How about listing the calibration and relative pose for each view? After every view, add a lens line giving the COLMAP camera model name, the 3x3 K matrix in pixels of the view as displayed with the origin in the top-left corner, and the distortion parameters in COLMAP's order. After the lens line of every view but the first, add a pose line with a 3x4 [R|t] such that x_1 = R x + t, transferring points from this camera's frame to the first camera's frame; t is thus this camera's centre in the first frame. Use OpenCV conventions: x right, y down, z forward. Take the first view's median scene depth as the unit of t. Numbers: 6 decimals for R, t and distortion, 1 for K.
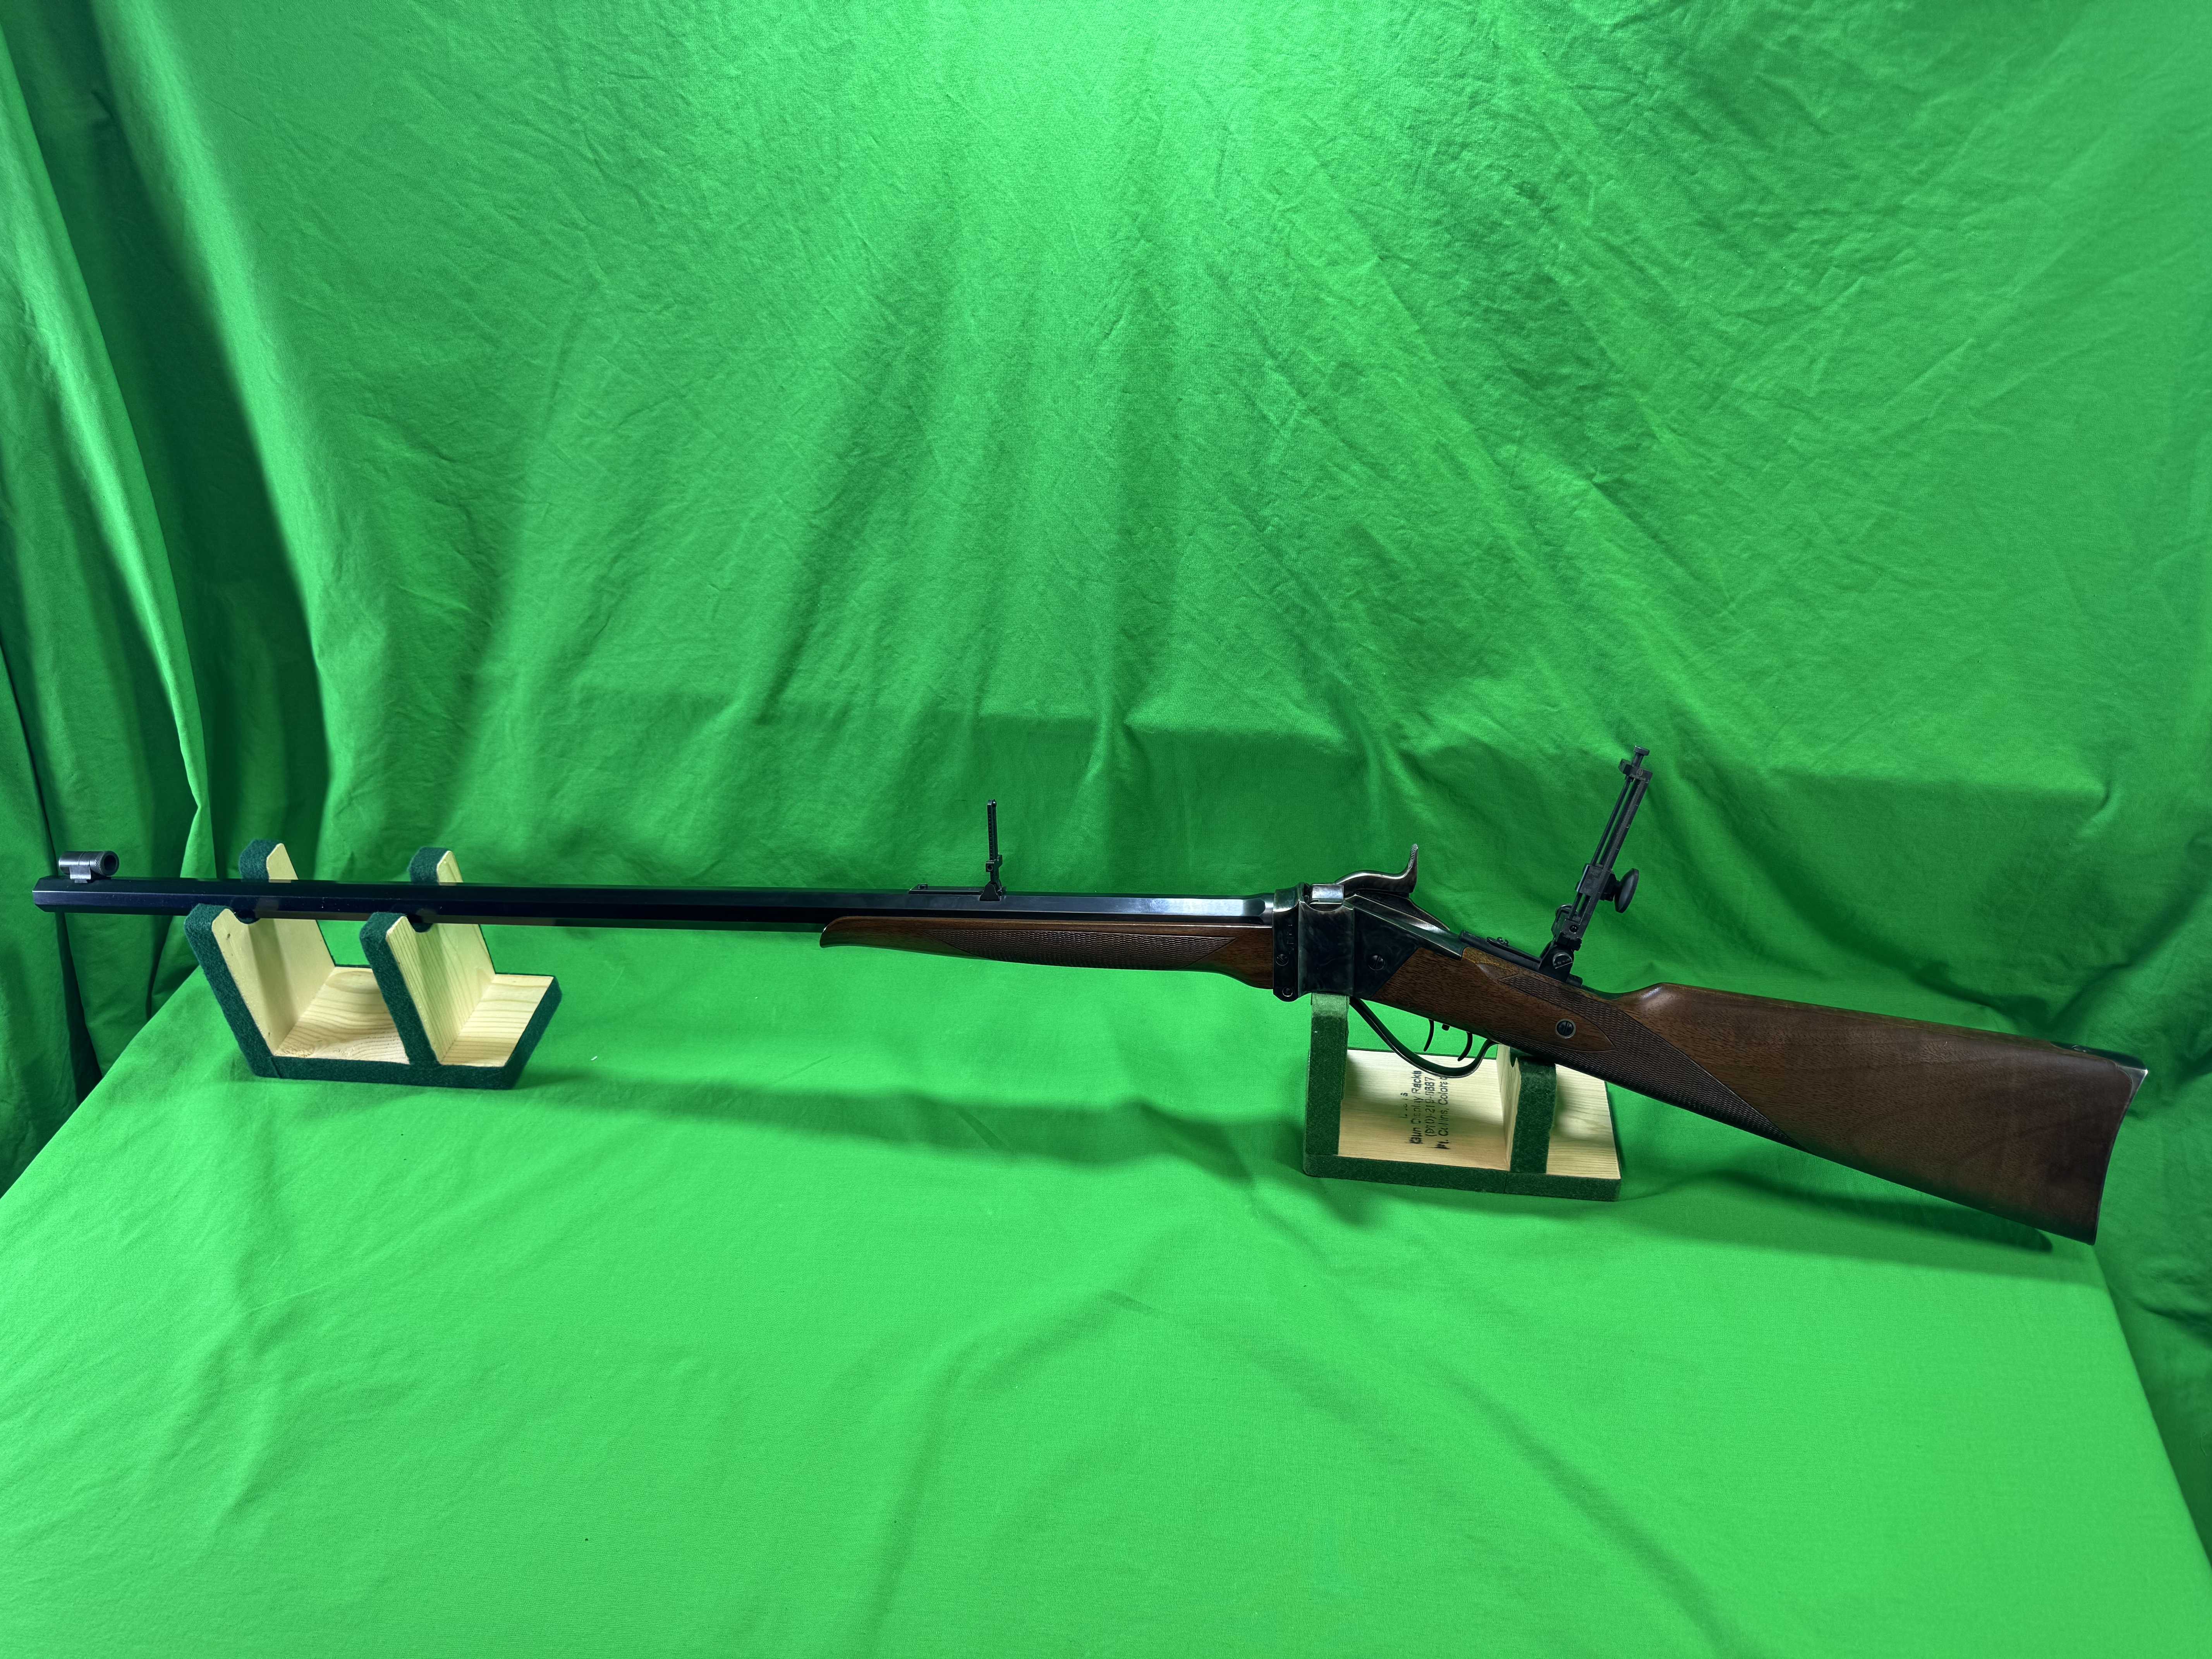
lens RADIAL K [[1602.7, 0, 1068.2], [0, 1602.7, 822.7], [0, 0, 1]] dist [-0.030792, 0.010201]
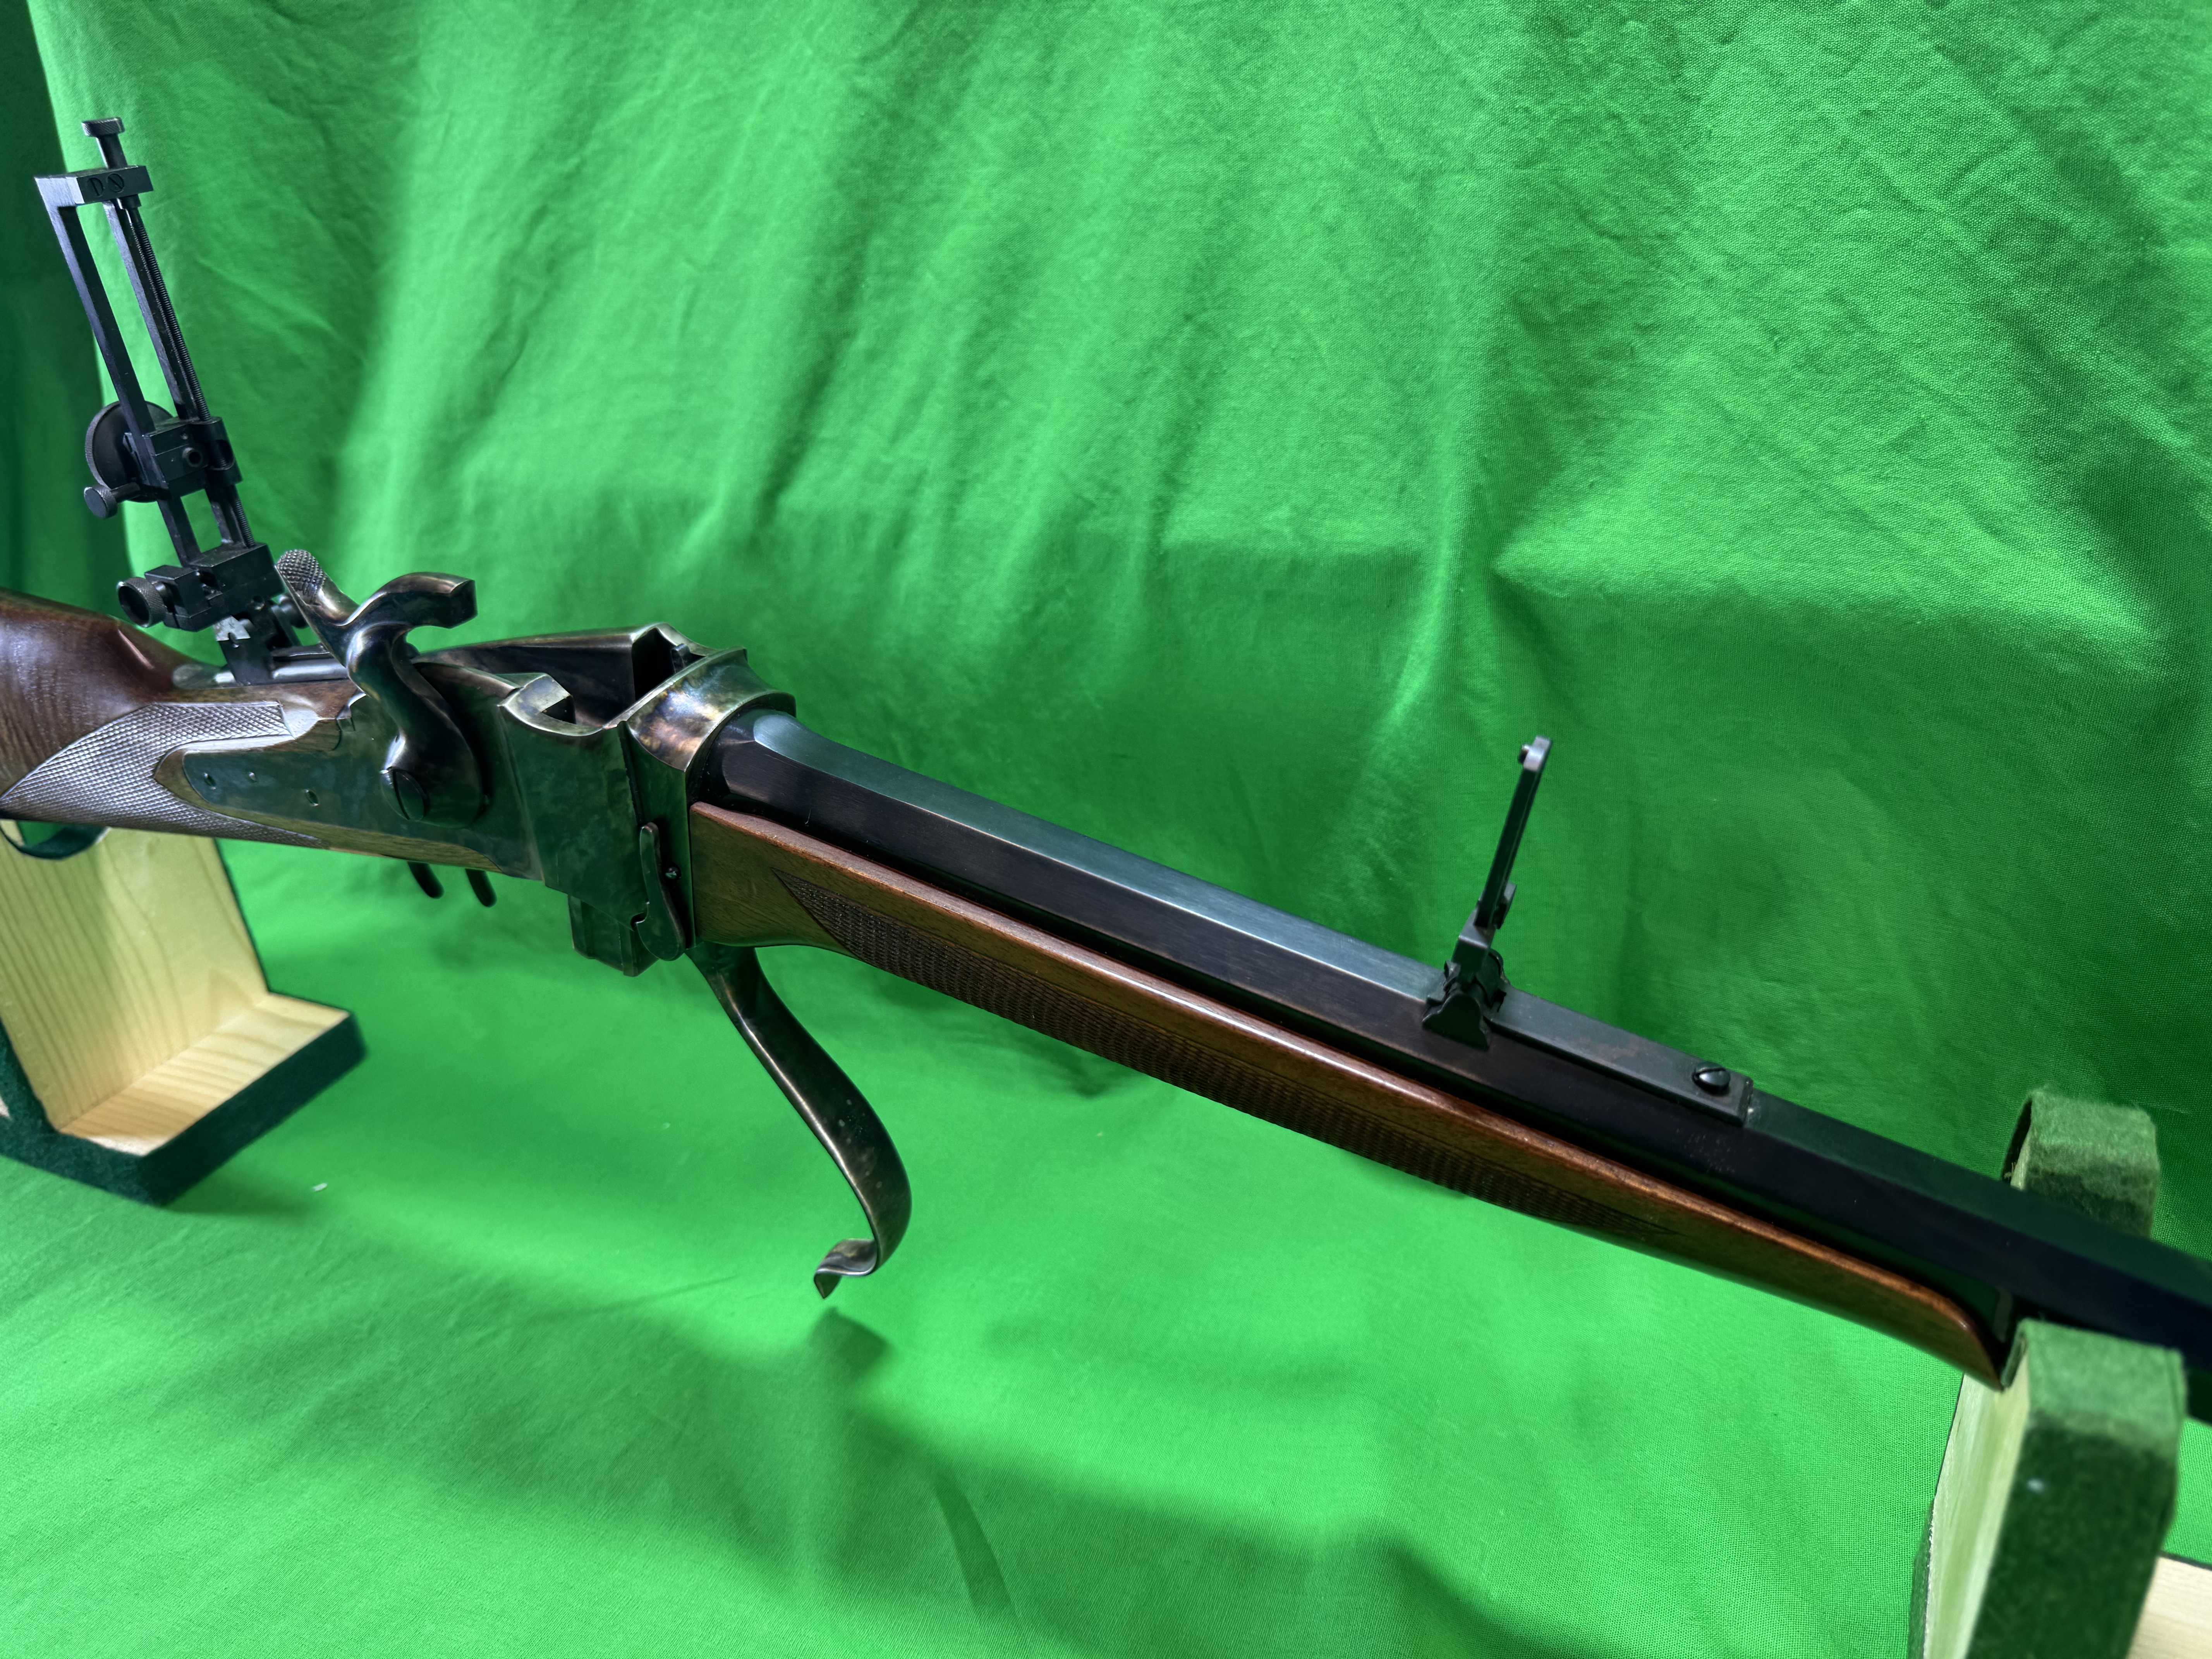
lens RADIAL K [[1602.7, 0, 1068.2], [0, 1602.7, 822.7], [0, 0, 1]] dist [-0.030792, 0.010201]
pose [[0.950852, 0.124441, -0.283541, 0.054048], [-0.168970, 0.975863, -0.138351, 0.072646], [0.259481, 0.179461, 0.948928, 0.602466]]
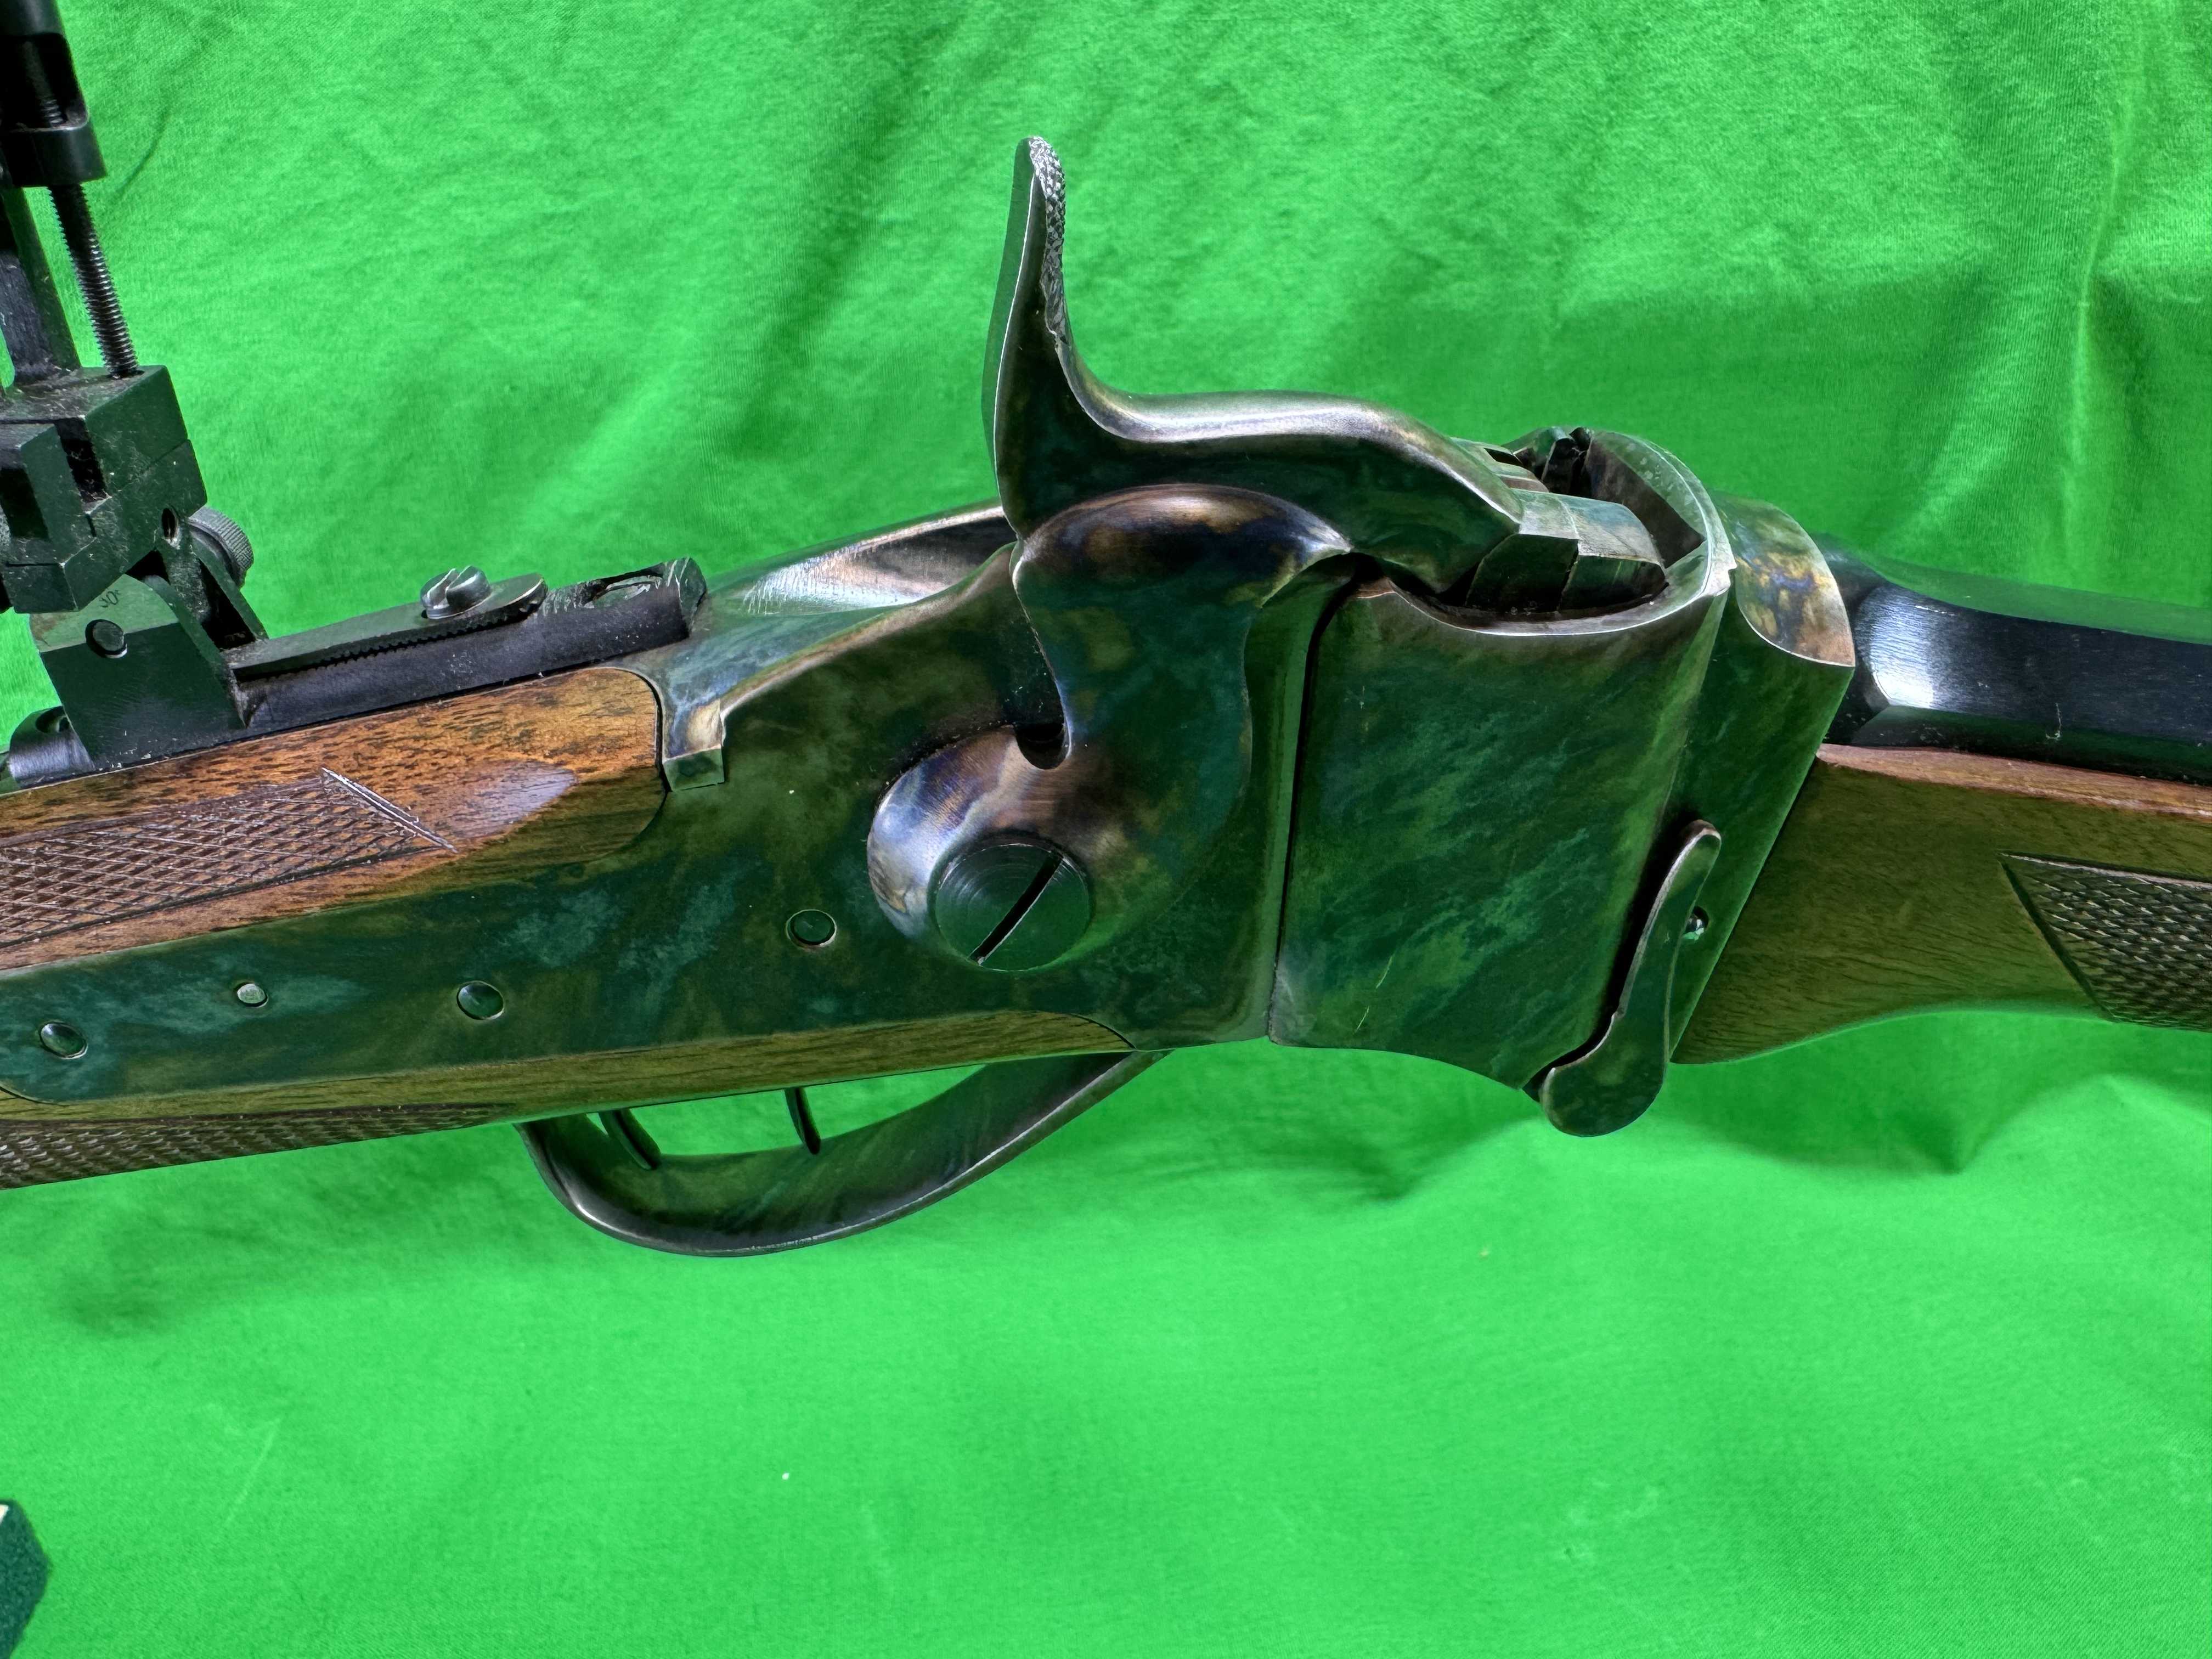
lens RADIAL K [[1701.0, 0, 1106.6], [0, 1701.0, 764.2], [0, 0, 1]] dist [-0.044663, -0.012388]
pose [[0.985299, -0.085220, 0.148066, -0.186604], [0.114970, 0.971835, -0.205714, 0.061435], [-0.126365, 0.219713, 0.967346, 0.754540]]
